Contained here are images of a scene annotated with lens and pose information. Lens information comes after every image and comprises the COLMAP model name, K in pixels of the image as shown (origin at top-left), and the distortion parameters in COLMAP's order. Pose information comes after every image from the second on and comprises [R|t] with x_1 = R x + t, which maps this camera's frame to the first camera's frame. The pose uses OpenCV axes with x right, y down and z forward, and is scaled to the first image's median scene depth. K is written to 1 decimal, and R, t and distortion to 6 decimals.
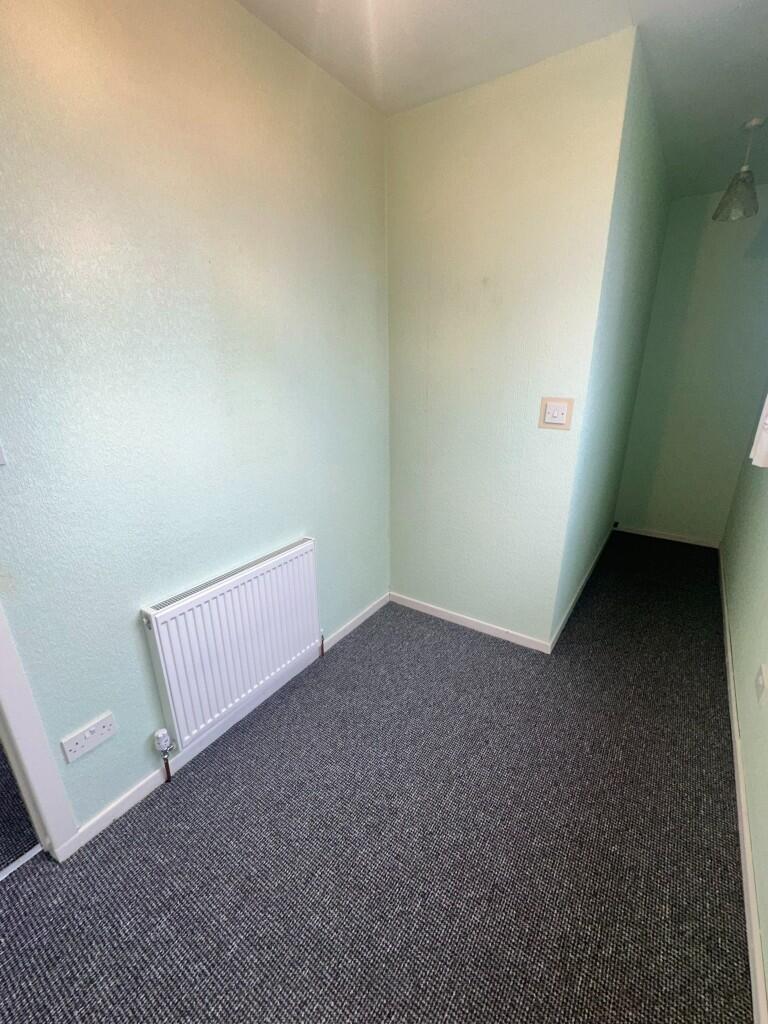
lens RADIAL K [[406.6, 0, 384.9], [0, 406.6, 513.3], [0, 0, 1]] dist [-0.001021, 0.000553]
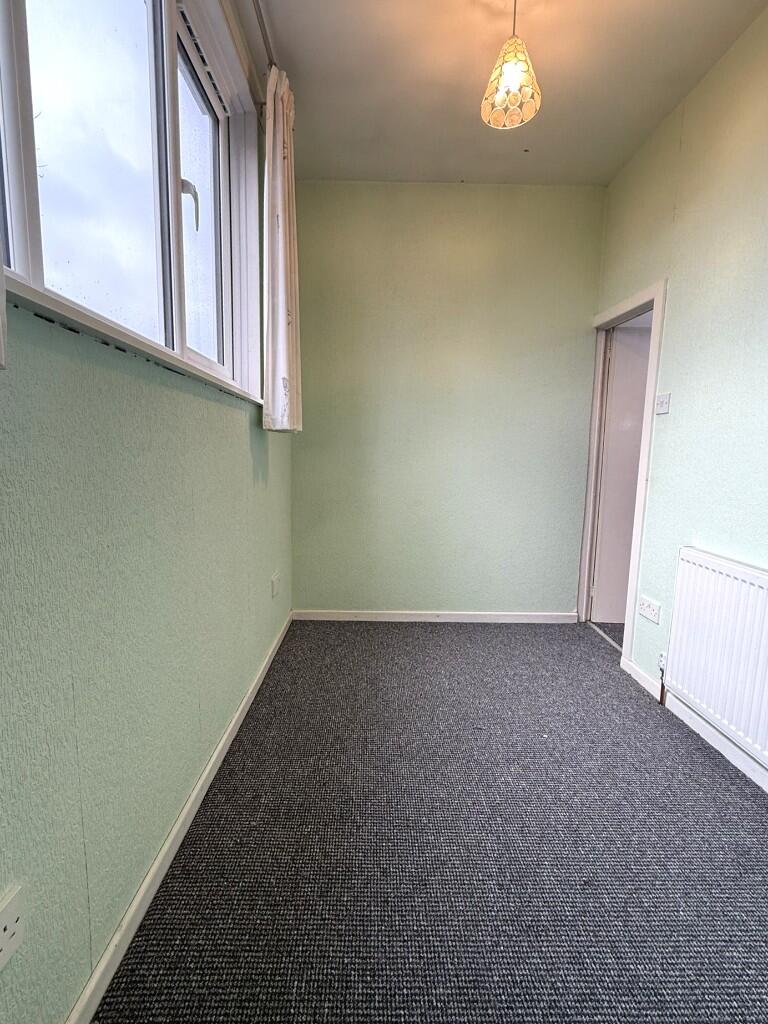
lens RADIAL K [[433.9, 0, 387.8], [0, 433.9, 487.8], [0, 0, 1]] dist [0.001606, 0.000187]
pose [[-0.794581, 0.049028, -0.605176, 0.911451], [-0.214202, 0.910009, 0.354966, -0.184628], [0.568119, 0.411679, -0.712574, 1.393300]]
